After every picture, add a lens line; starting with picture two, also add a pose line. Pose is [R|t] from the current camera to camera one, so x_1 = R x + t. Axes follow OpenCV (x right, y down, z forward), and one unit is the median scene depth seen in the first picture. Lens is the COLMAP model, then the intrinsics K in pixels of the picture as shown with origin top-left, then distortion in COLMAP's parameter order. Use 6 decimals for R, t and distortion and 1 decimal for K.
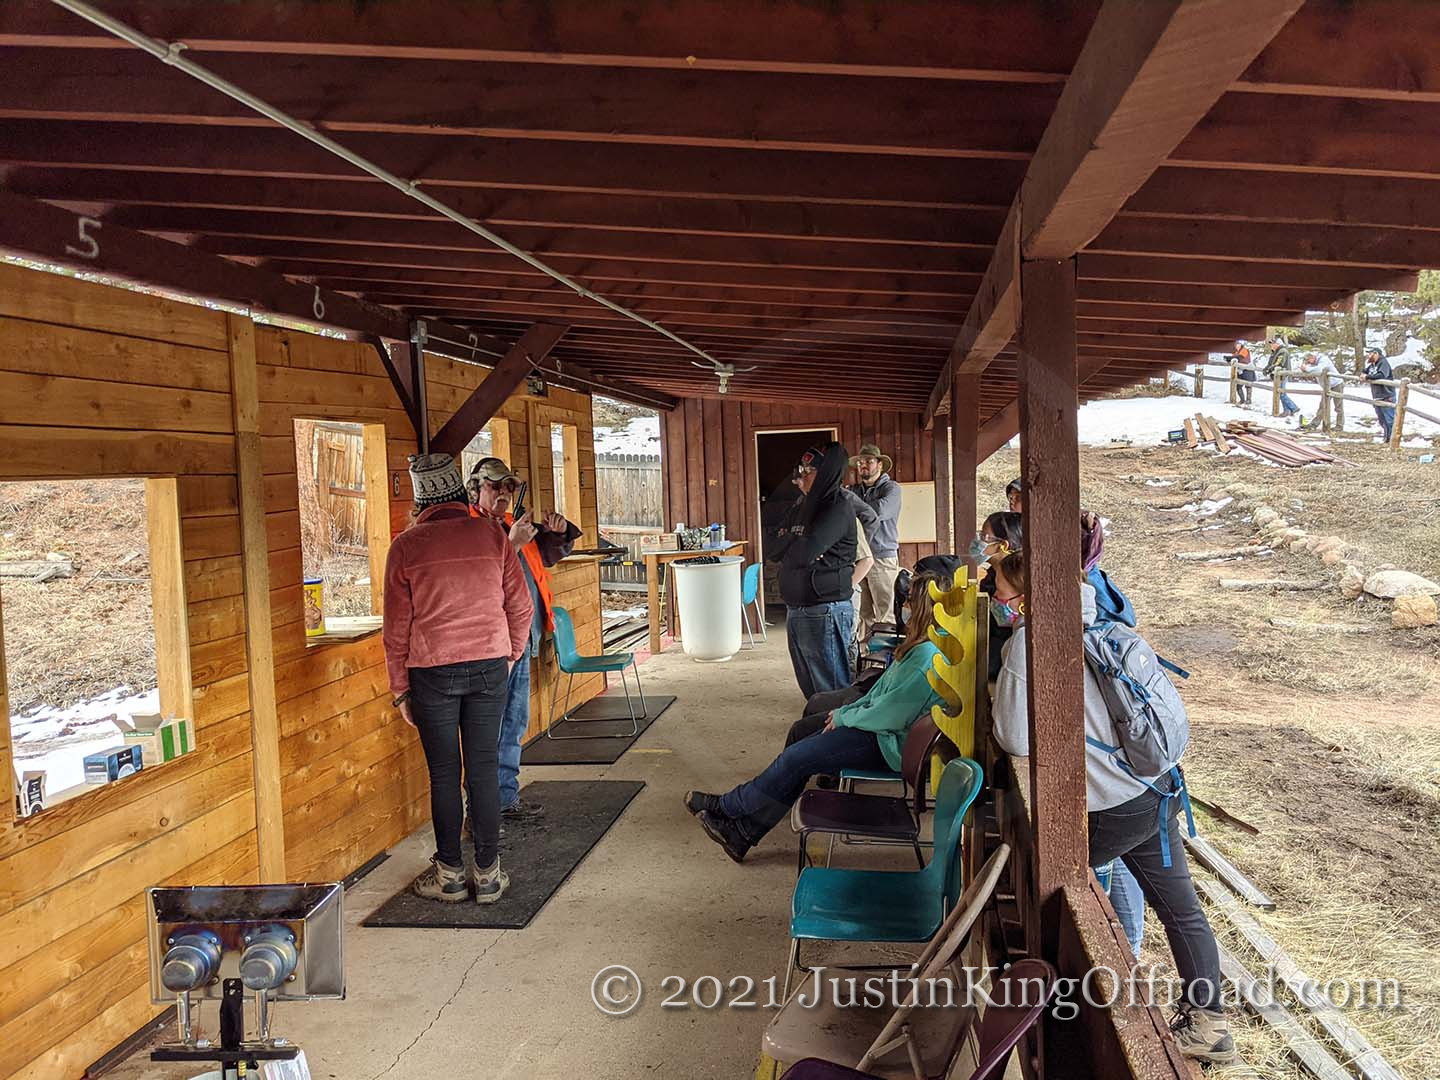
lens RADIAL K [[1129.7, 0, 721.3], [0, 1129.7, 539.7], [0, 0, 1]] dist [0.049085, -0.077530]
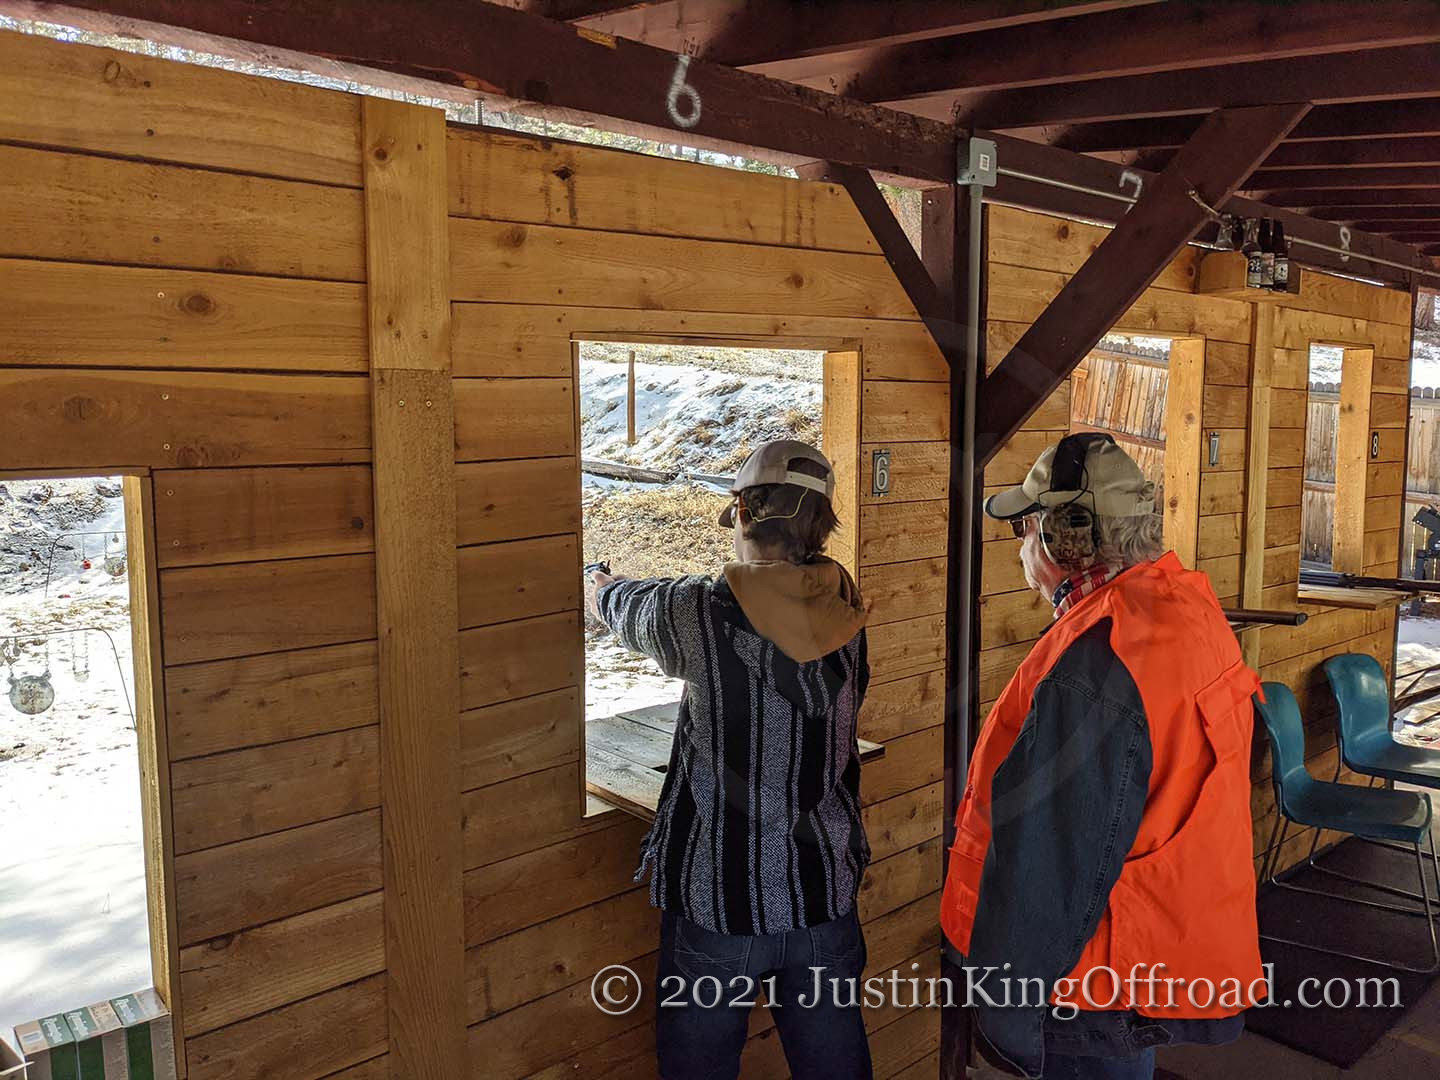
lens RADIAL K [[1129.7, 0, 729.6], [0, 1129.7, 516.7], [0, 0, 1]] dist [0.049085, -0.077530]
pose [[0.773459, 0.095501, -0.626610, -0.028372], [-0.064343, 0.995307, 0.072271, -0.068632], [0.630572, -0.015580, 0.775974, 0.648432]]
